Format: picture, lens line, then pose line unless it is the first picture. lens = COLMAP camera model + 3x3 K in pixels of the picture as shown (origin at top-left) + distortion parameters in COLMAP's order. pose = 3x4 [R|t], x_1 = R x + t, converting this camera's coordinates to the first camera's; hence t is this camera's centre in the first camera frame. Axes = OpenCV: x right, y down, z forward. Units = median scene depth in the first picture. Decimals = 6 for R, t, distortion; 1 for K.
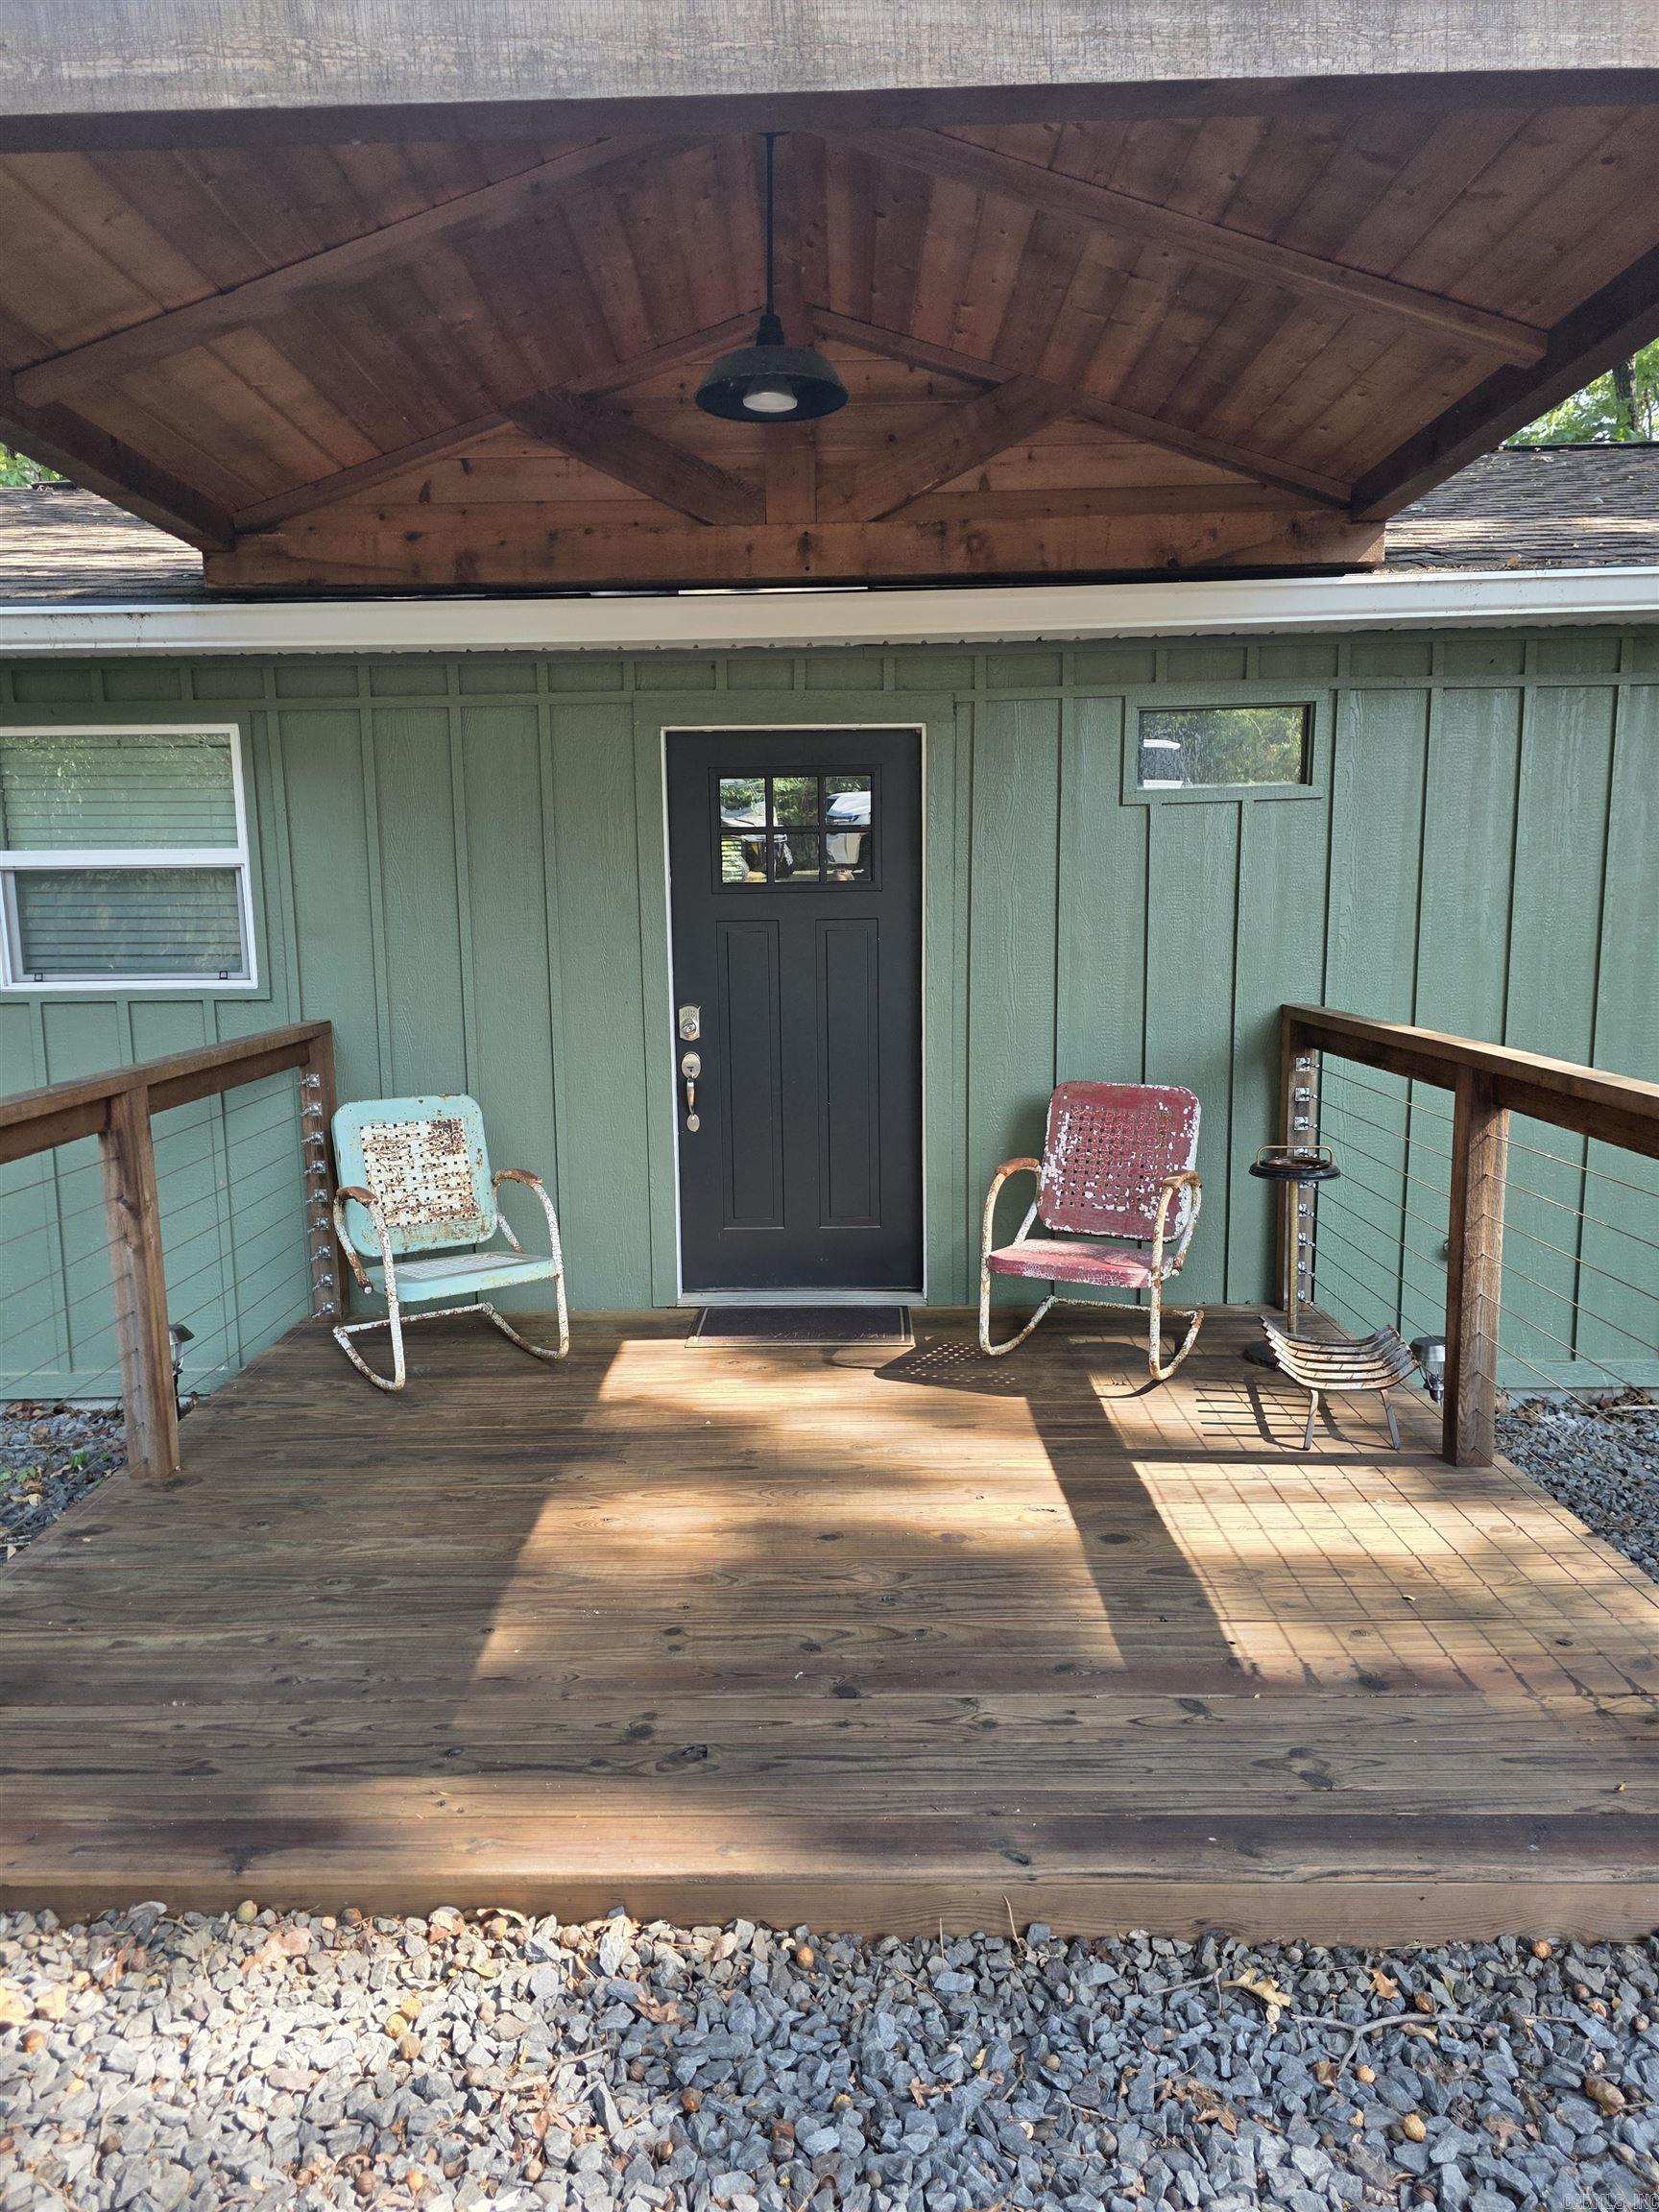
lens RADIAL K [[1500.3, 0, 829.5], [0, 1500.3, 1106.0], [0, 0, 1]] dist [0.057303, -0.042071]
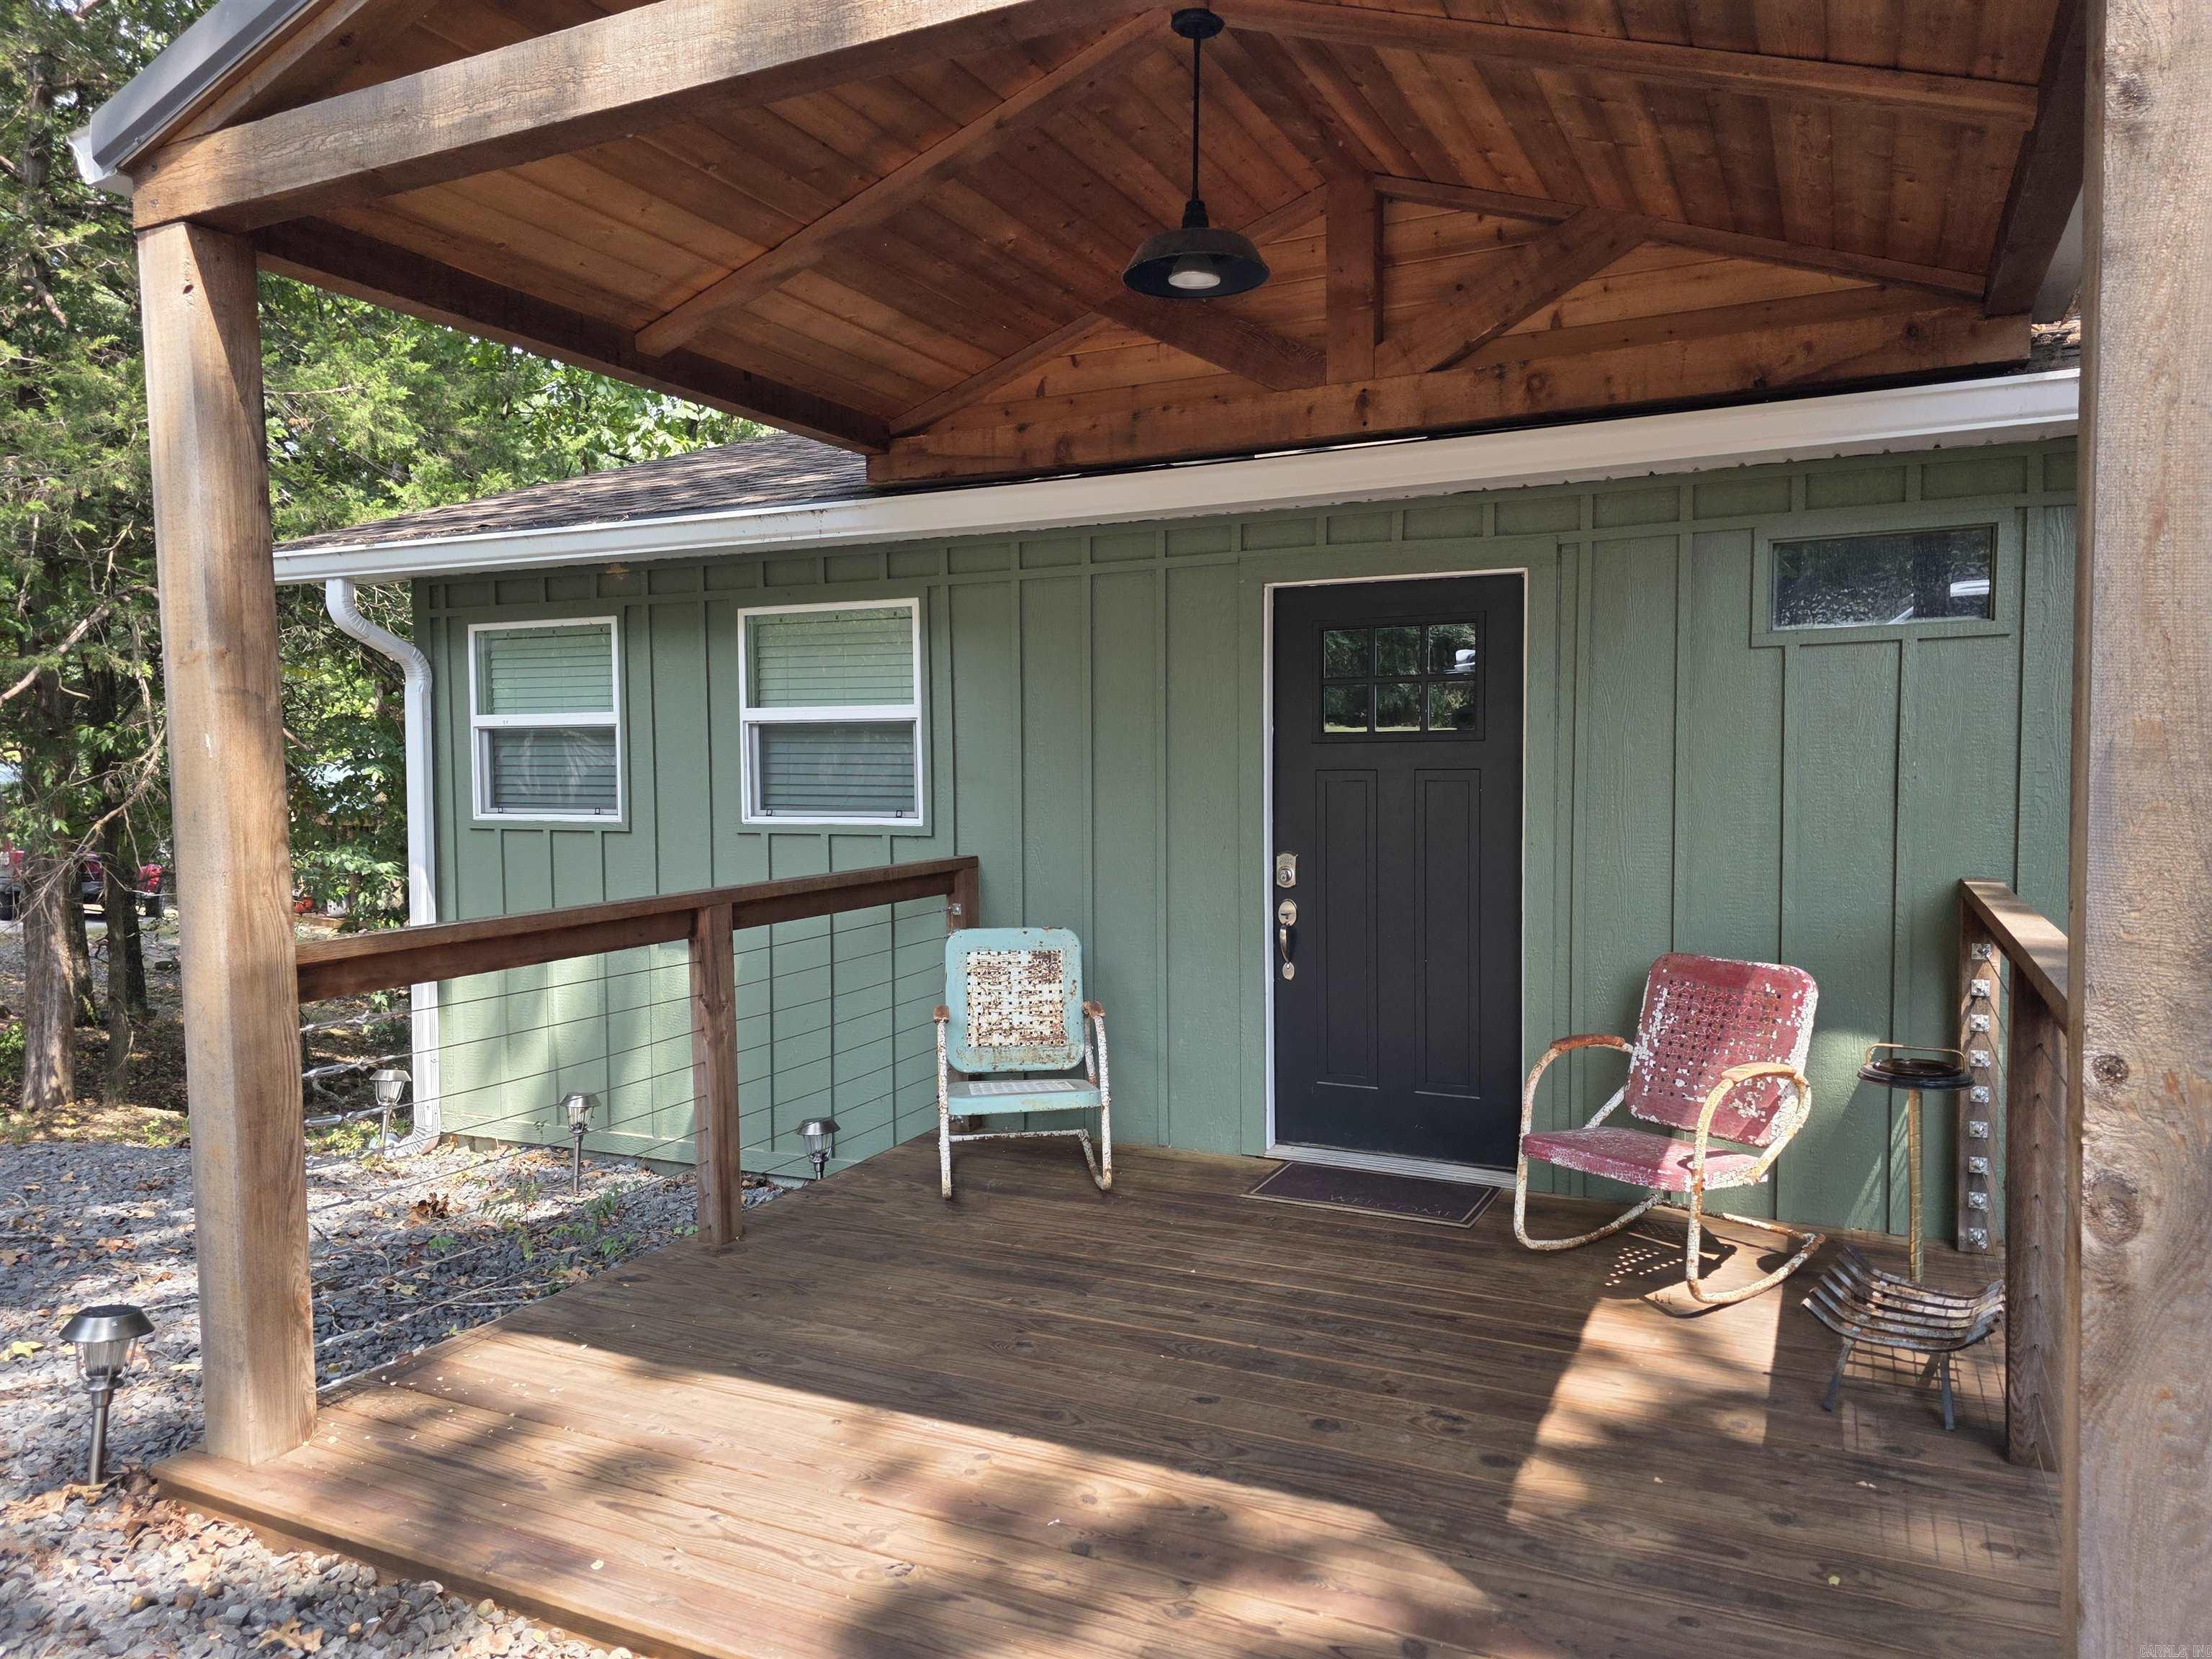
lens RADIAL K [[1501.9, 0, 1113.8], [0, 1501.9, 820.2], [0, 0, 1]] dist [0.105474, -0.140877]
pose [[0.909017, 0.026523, -0.415914, 0.243520], [-0.064696, 0.994855, -0.077956, -0.003289], [0.411707, 0.097771, 0.906056, 0.038942]]
